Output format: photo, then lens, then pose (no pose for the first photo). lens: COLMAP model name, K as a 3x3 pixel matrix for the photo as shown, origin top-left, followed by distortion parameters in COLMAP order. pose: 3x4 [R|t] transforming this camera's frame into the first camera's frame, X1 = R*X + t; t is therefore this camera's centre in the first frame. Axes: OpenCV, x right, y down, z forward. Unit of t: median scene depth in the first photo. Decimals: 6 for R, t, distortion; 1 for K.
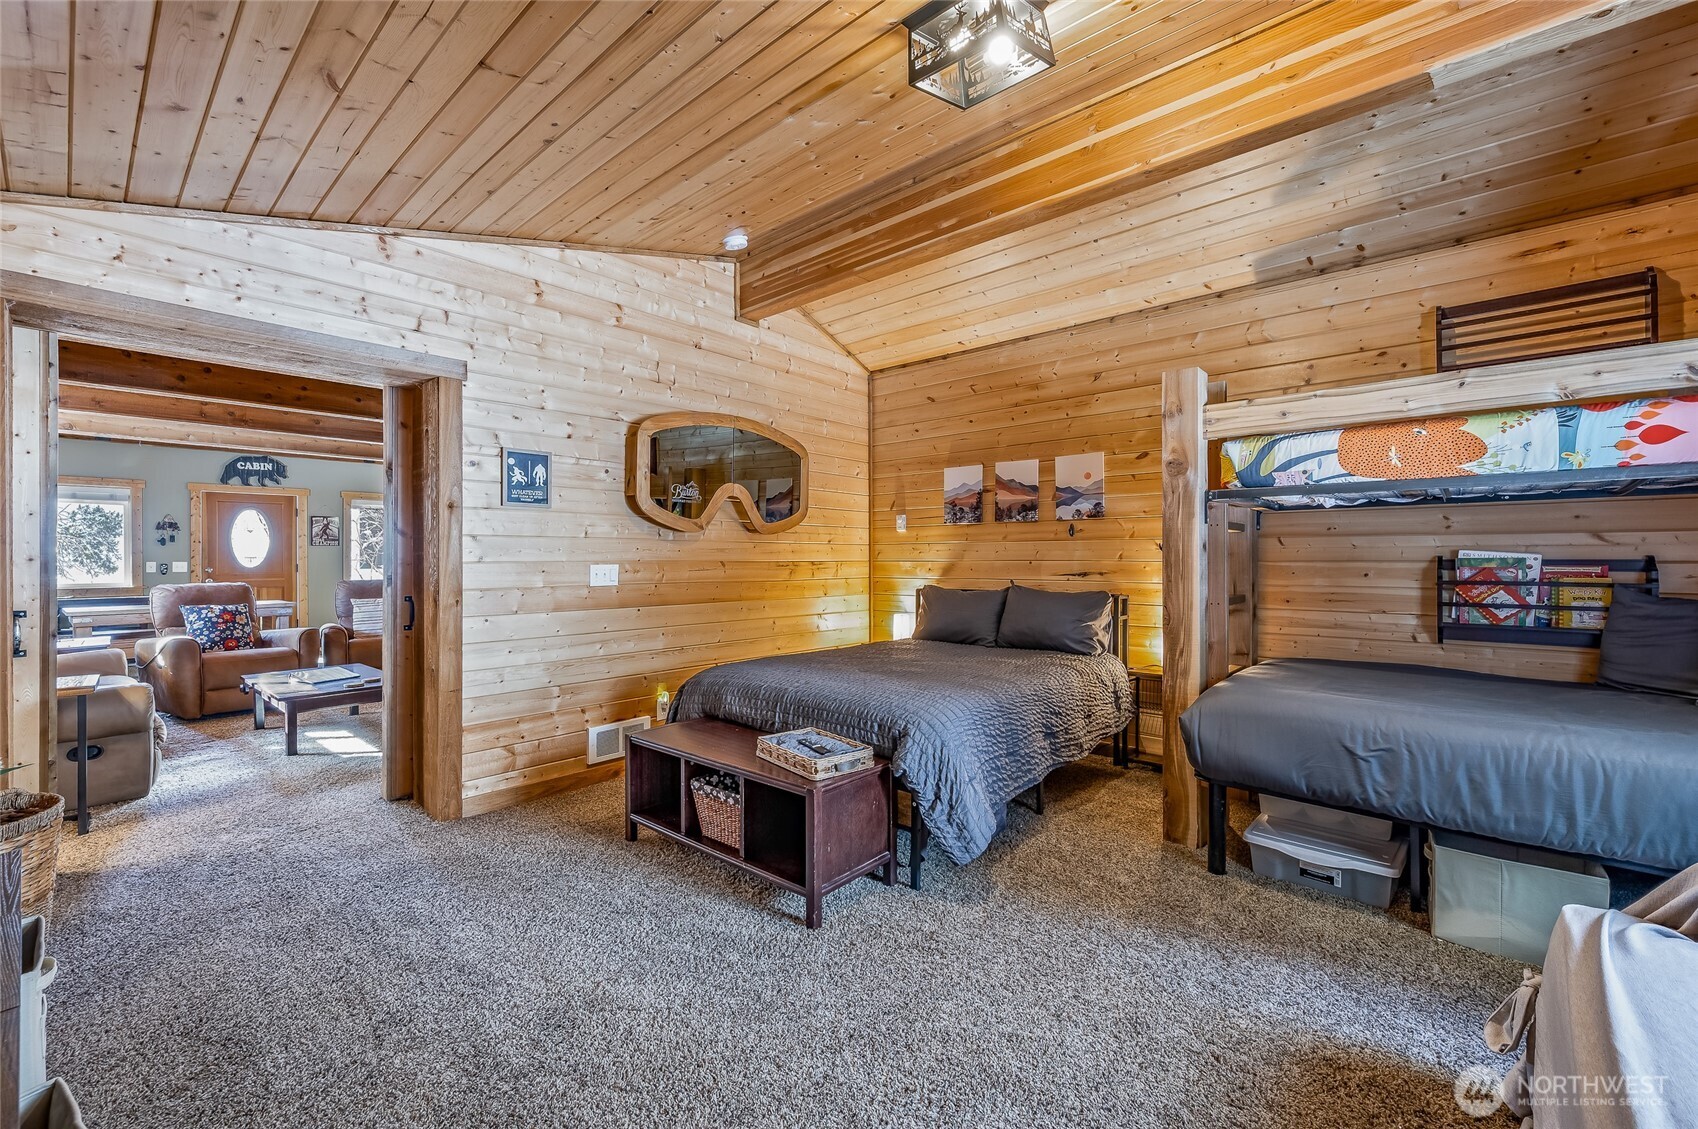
lens RADIAL K [[688.3, 0, 877.6], [0, 688.3, 561.7], [0, 0, 1]] dist [0.000522, 0.000056]
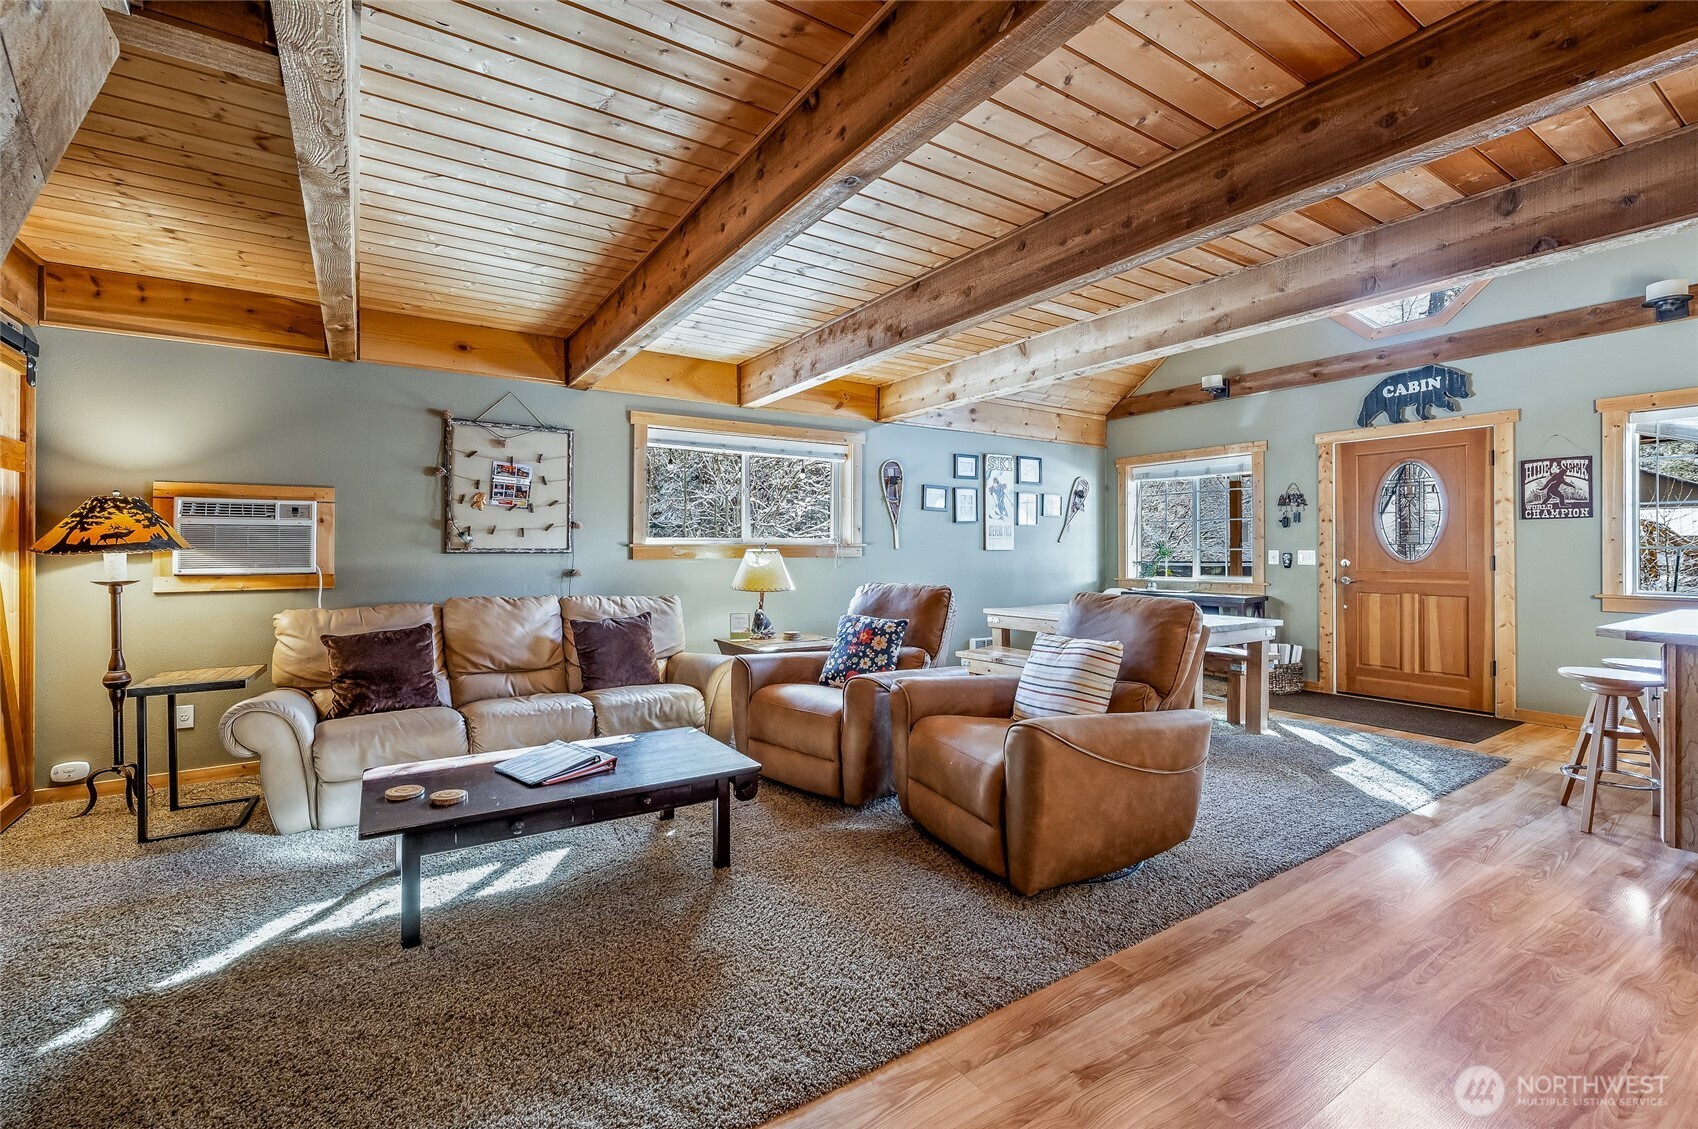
lens RADIAL K [[692.9, 0, 767.1], [0, 692.9, 547.2], [0, 0, 1]] dist [0.001504, 0.000064]
pose [[-0.355659, 0.003671, -0.934608, -0.279935], [-0.000649, 0.999991, 0.004175, -0.009221], [0.934615, 0.002091, -0.355654, 1.244809]]
